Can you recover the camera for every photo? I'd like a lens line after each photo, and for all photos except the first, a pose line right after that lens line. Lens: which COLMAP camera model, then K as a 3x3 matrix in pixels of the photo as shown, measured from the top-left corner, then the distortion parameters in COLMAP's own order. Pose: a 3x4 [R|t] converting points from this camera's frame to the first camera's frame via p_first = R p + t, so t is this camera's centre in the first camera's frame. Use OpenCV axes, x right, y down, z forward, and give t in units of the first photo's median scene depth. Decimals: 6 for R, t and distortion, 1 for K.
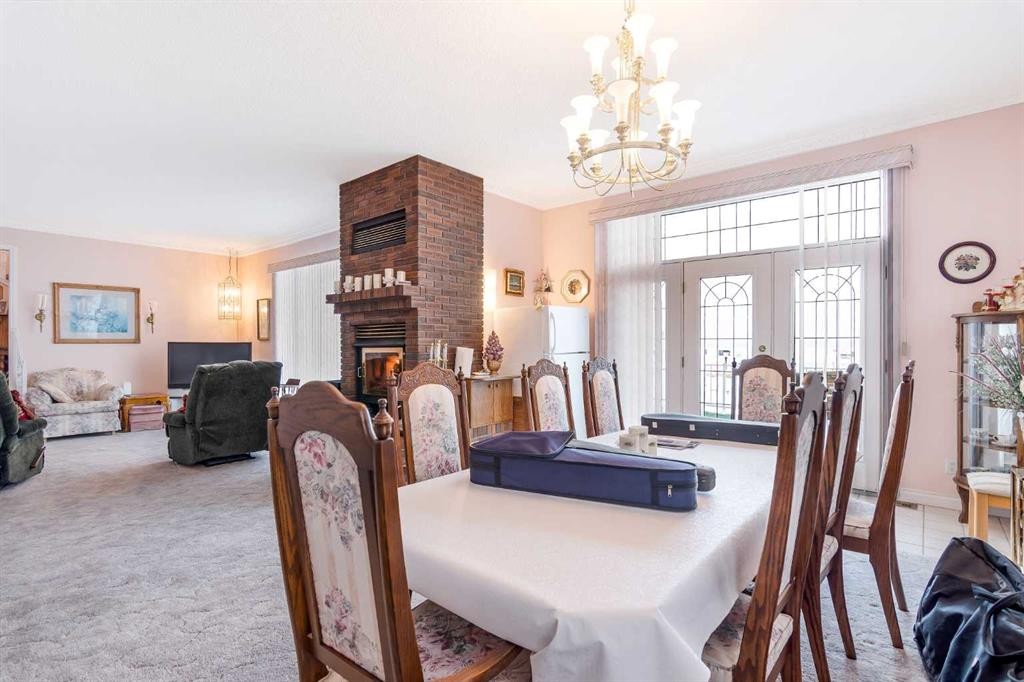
lens RADIAL K [[494.7, 0, 511.1], [0, 494.7, 346.1], [0, 0, 1]] dist [0.002271, 0.002094]
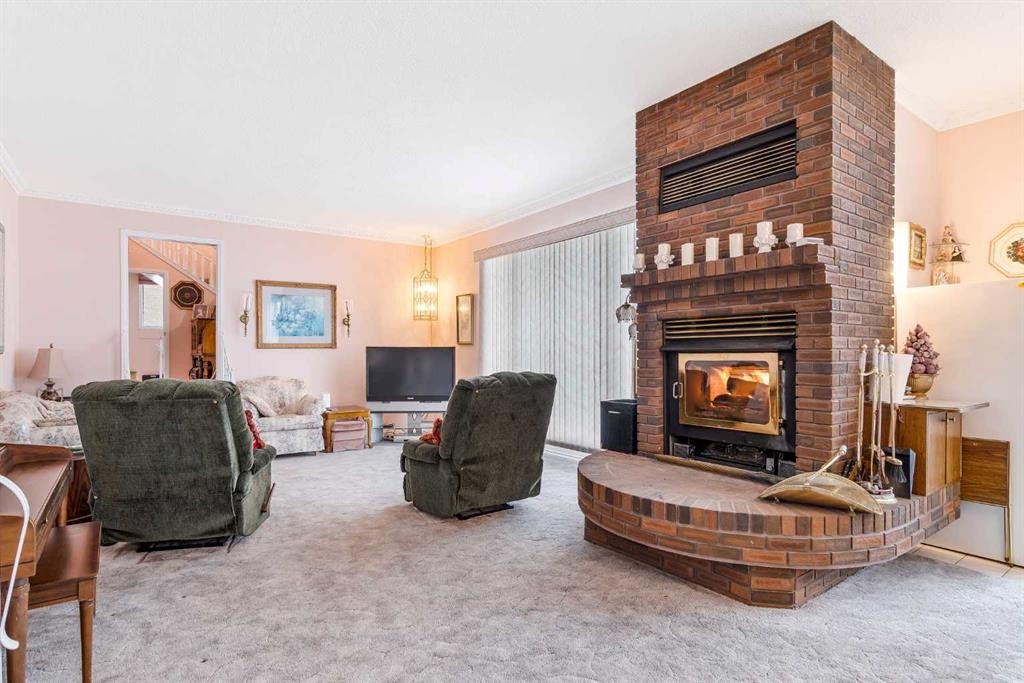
lens RADIAL K [[527.8, 0, 512.6], [0, 527.8, 347.8], [0, 0, 1]] dist [0.001859, -0.000692]
pose [[0.970747, -0.002367, -0.240091, -0.338570], [0.000358, 0.999965, -0.008411, 0.001956], [0.240103, 0.008079, 0.970714, 0.260866]]
